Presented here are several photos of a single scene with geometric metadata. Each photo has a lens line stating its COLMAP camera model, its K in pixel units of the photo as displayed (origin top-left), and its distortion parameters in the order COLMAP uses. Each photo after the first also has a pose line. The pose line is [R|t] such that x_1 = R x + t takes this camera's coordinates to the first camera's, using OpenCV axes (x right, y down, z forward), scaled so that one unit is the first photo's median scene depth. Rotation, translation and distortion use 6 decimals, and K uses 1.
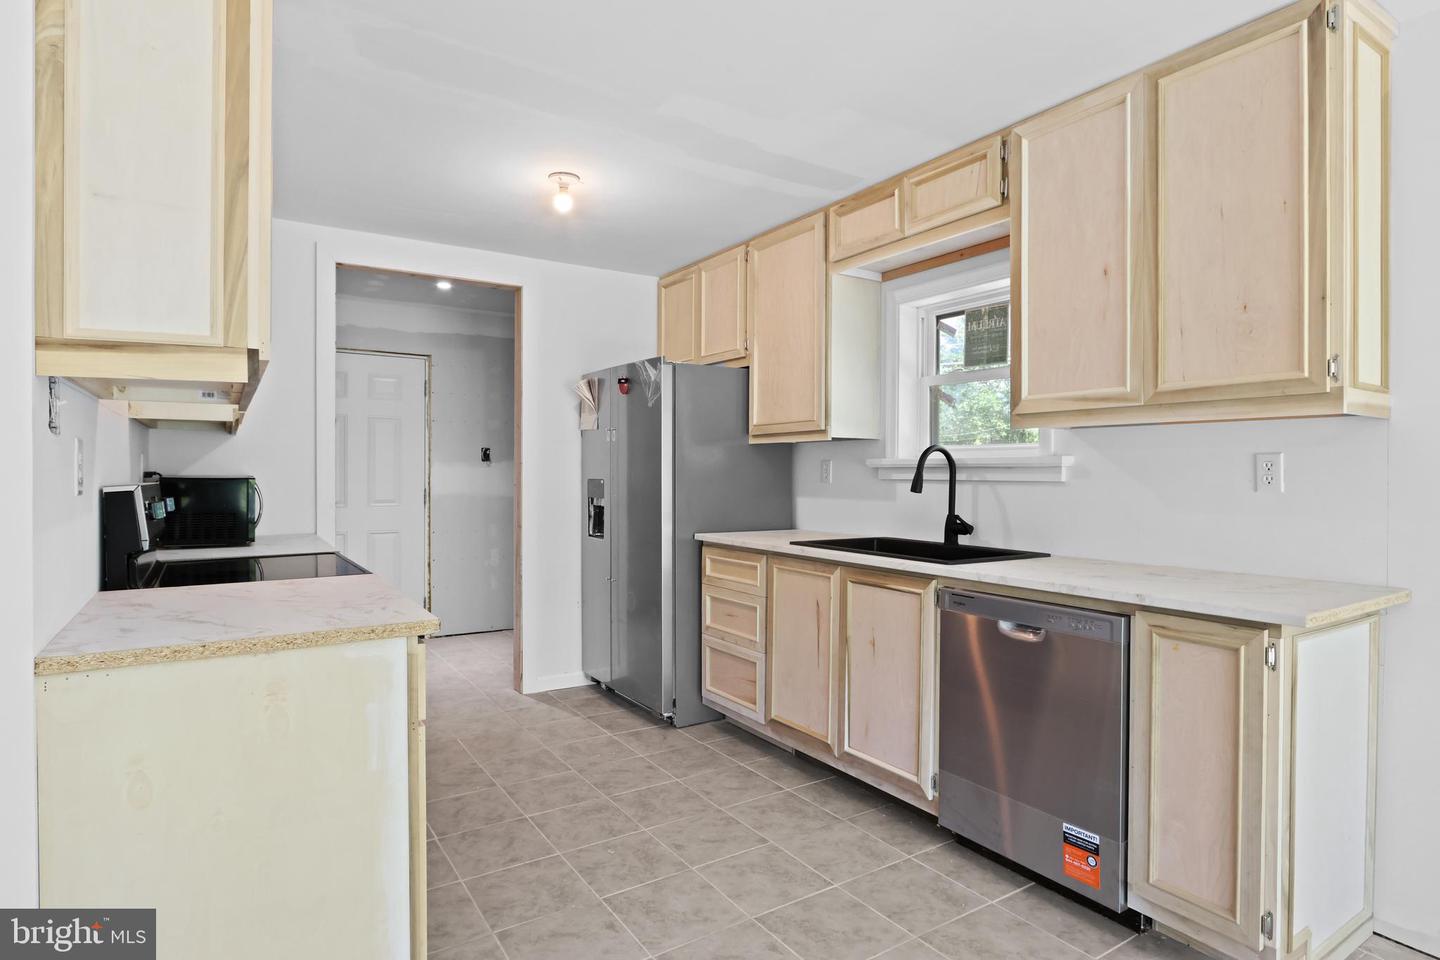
lens RADIAL K [[769.5, 0, 708.2], [0, 769.5, 474.3], [0, 0, 1]] dist [-0.016102, 0.000459]
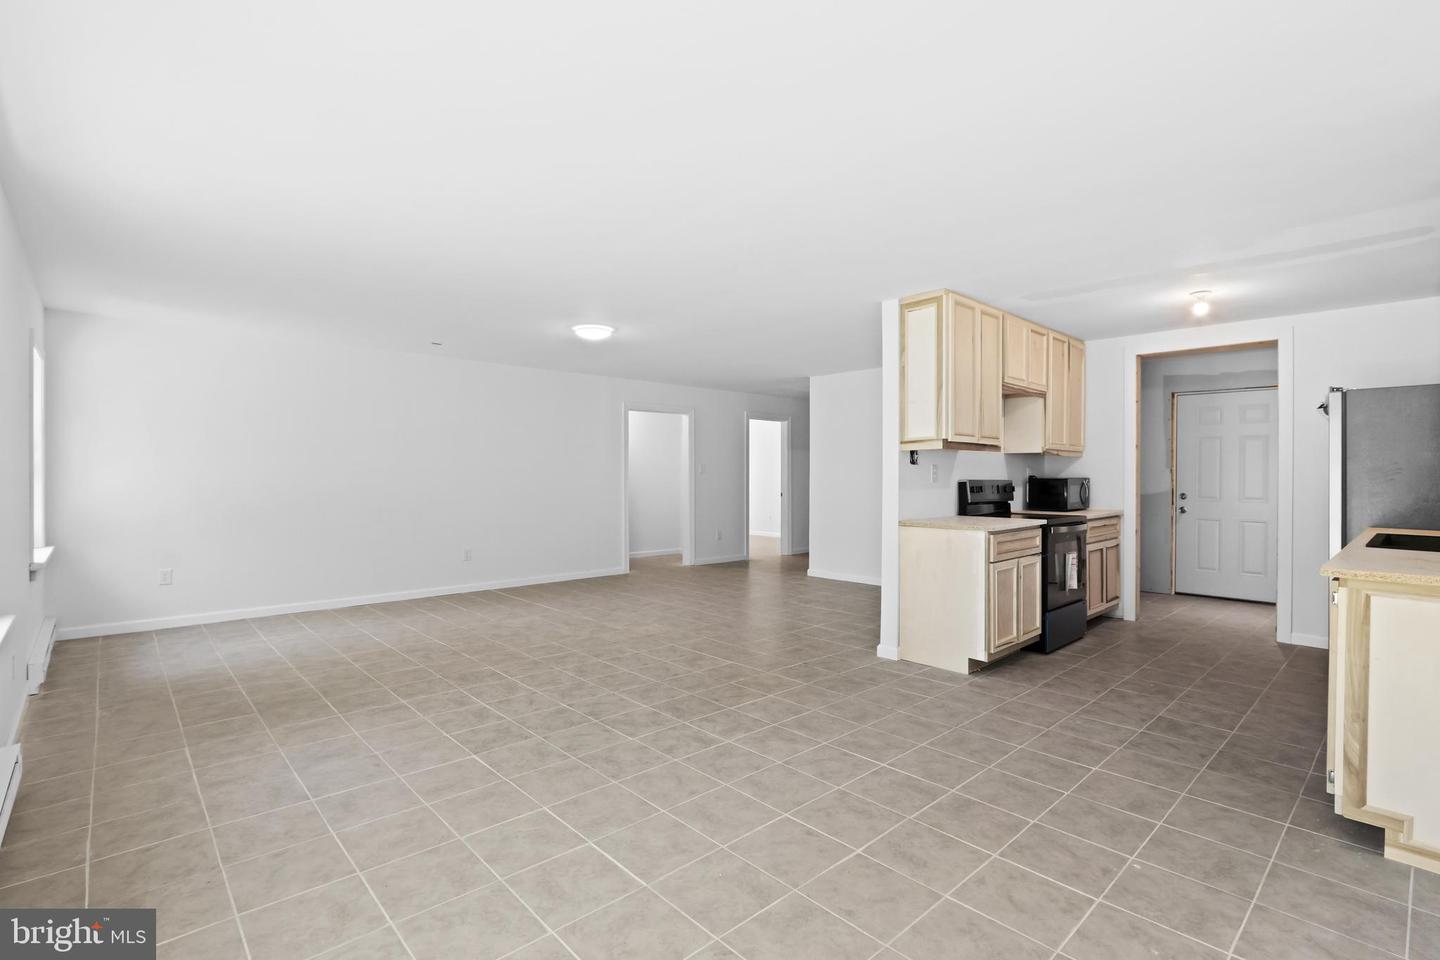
lens RADIAL K [[676.6, 0, 707.8], [0, 676.6, 477.3], [0, 0, 1]] dist [-0.003049, -0.000167]
pose [[0.163847, 0.001908, -0.986484, 1.084231], [-0.007674, 0.999970, 0.000659, 0.006308], [0.986456, 0.007462, 0.163857, -0.257858]]
